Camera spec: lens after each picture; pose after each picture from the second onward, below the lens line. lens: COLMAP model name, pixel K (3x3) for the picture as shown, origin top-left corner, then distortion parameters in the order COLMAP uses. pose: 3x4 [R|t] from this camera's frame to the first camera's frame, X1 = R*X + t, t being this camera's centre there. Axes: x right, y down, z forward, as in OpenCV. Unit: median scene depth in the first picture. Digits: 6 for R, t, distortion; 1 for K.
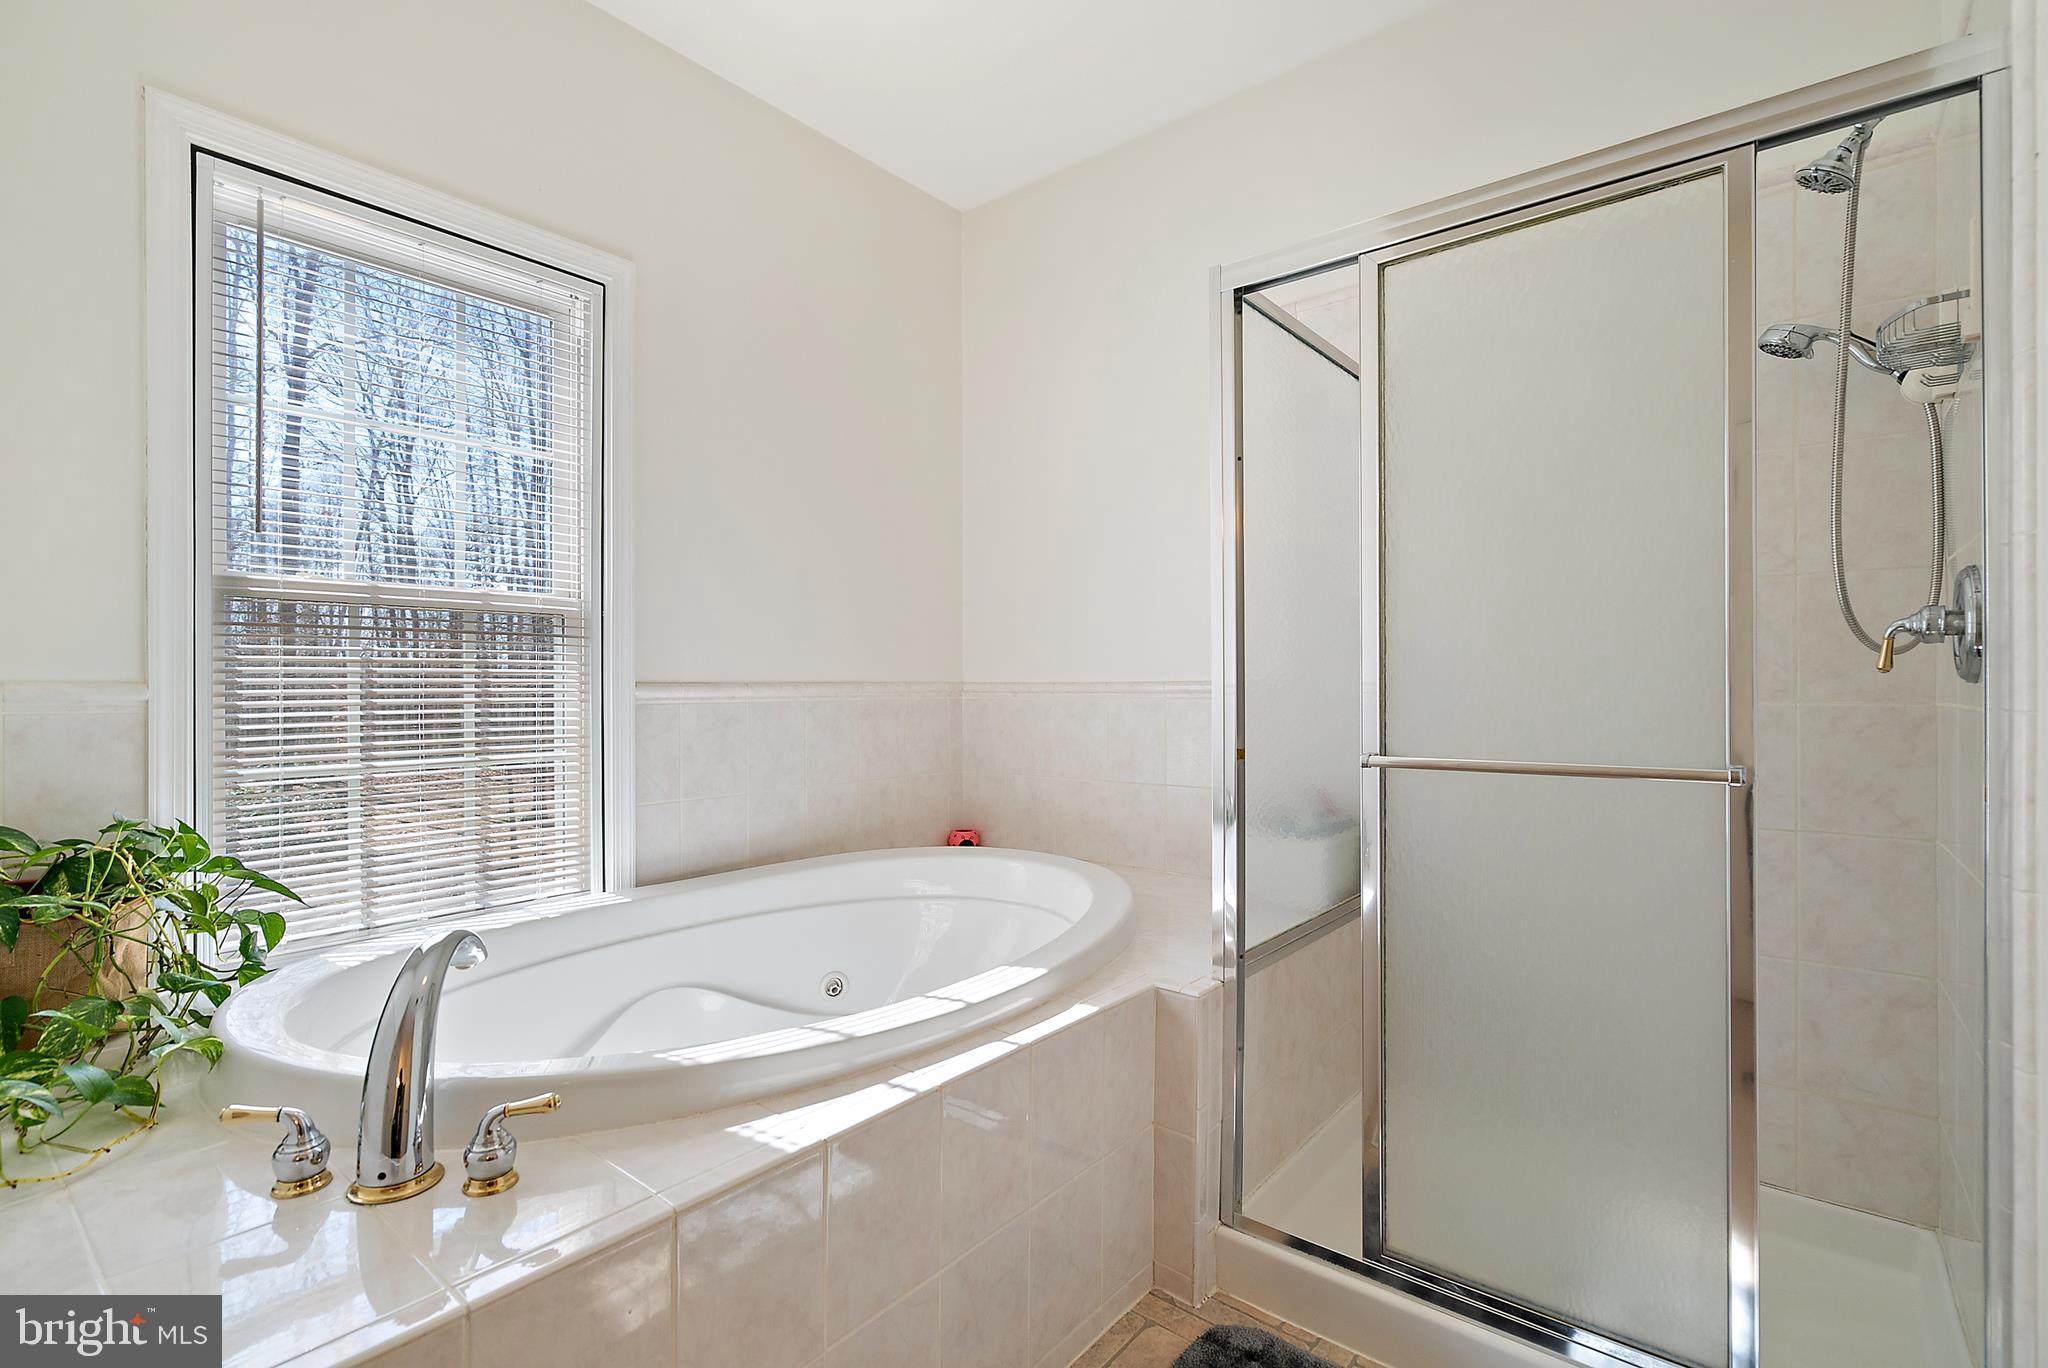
lens RADIAL K [[945.5, 0, 1000.4], [0, 945.5, 680.7], [0, 0, 1]] dist [-0.000559, 0.000153]
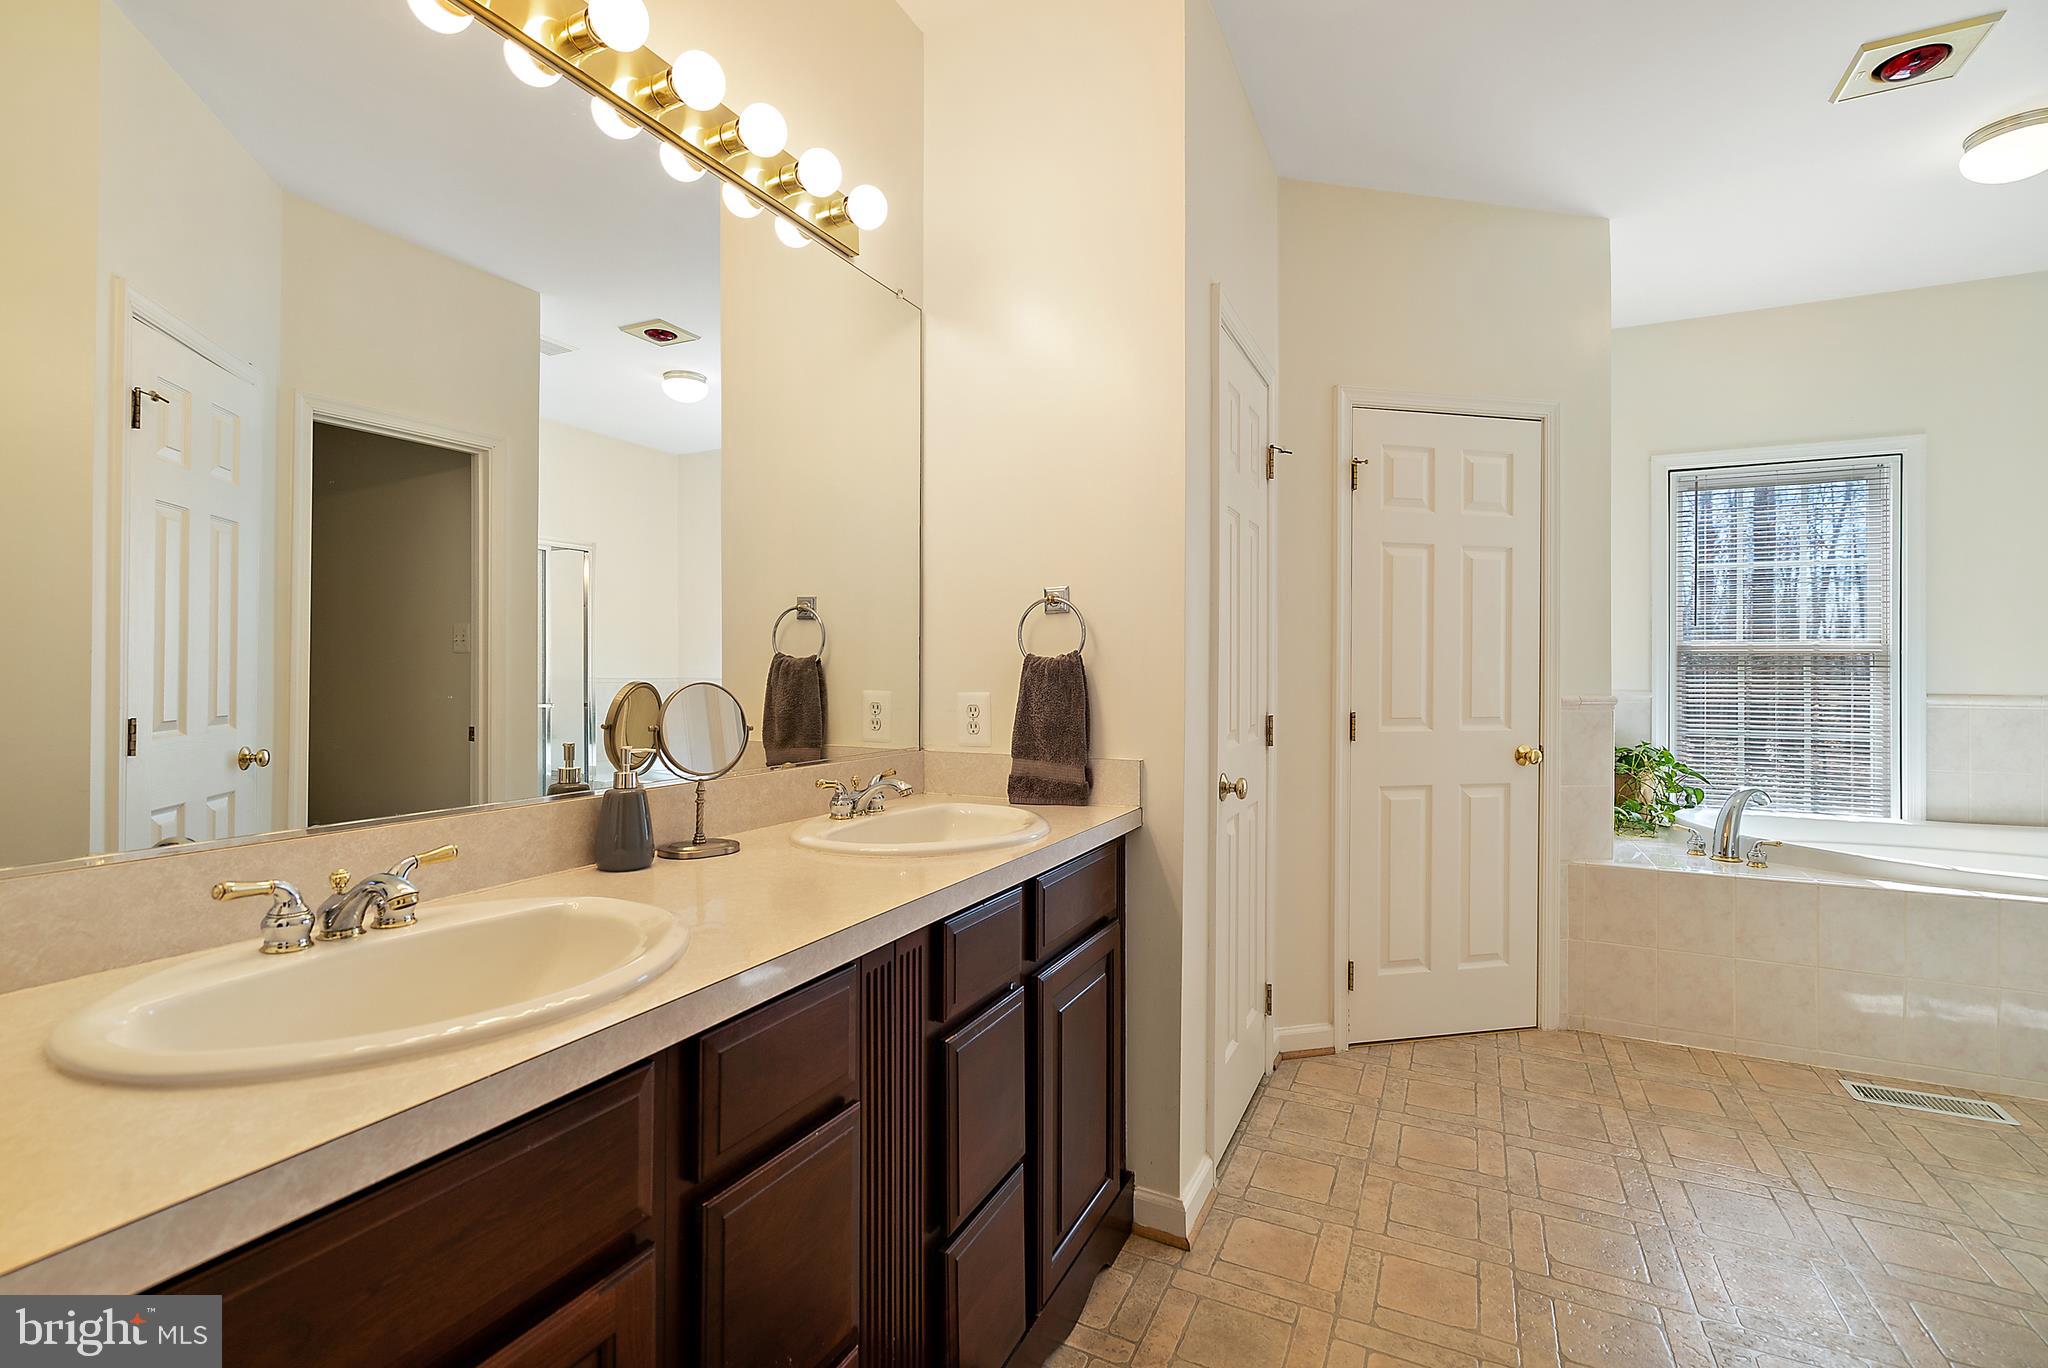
lens RADIAL K [[929.9, 0, 1011.5], [0, 929.9, 674.4], [0, 0, 1]] dist [0.001490, 0.001090]
pose [[0.228844, 0.004510, -0.973453, 1.155613], [0.002661, 0.999983, 0.005259, -0.063838], [0.973460, -0.003793, 0.228828, -1.266014]]
